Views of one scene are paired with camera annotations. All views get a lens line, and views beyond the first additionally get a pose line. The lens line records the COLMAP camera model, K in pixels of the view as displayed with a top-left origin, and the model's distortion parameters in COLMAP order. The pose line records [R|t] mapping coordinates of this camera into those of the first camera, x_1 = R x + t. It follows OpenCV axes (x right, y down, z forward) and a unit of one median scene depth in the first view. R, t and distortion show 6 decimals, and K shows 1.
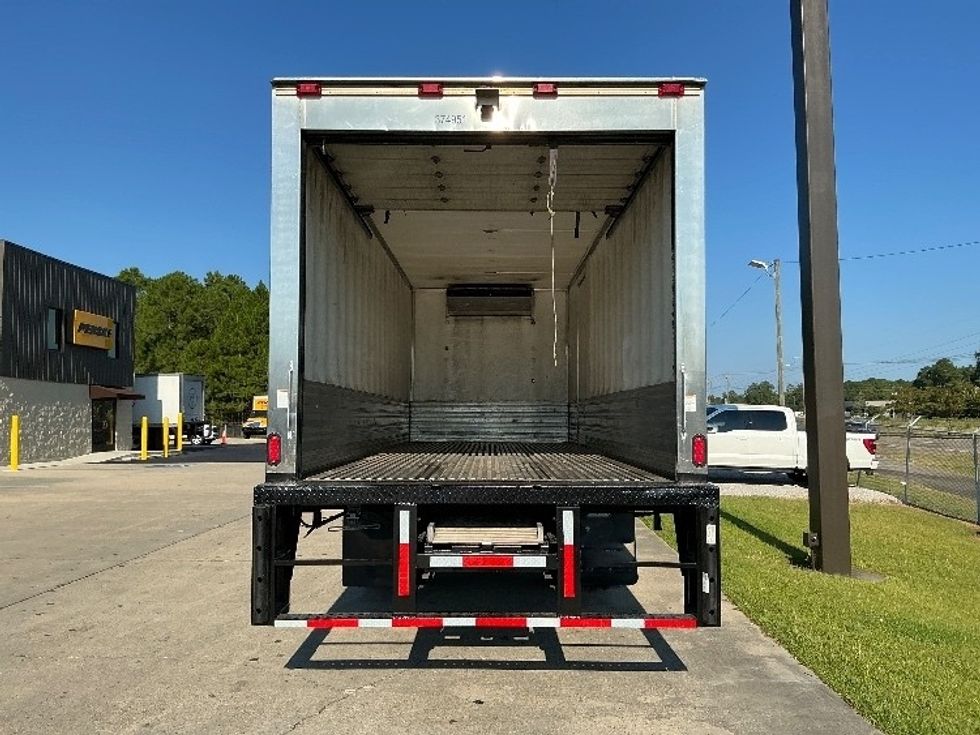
lens RADIAL K [[862.3, 0, 490.0], [0, 862.3, 367.5], [0, 0, 1]] dist [0.070972, -0.008773]
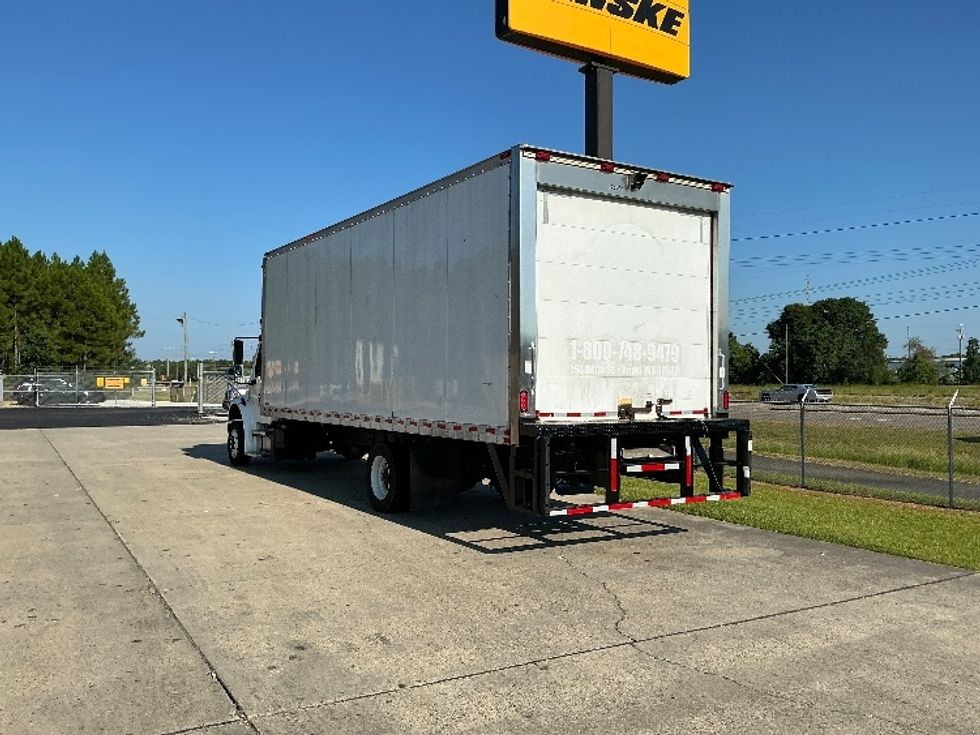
lens RADIAL K [[738.5, 0, 487.3], [0, 738.5, 398.0], [0, 0, 1]] dist [0.003163, -0.000133]
pose [[0.877902, -0.004048, 0.478823, -0.870780], [-0.023595, 0.998384, 0.051702, 0.025064], [-0.478259, -0.056687, 0.876388, -0.064429]]
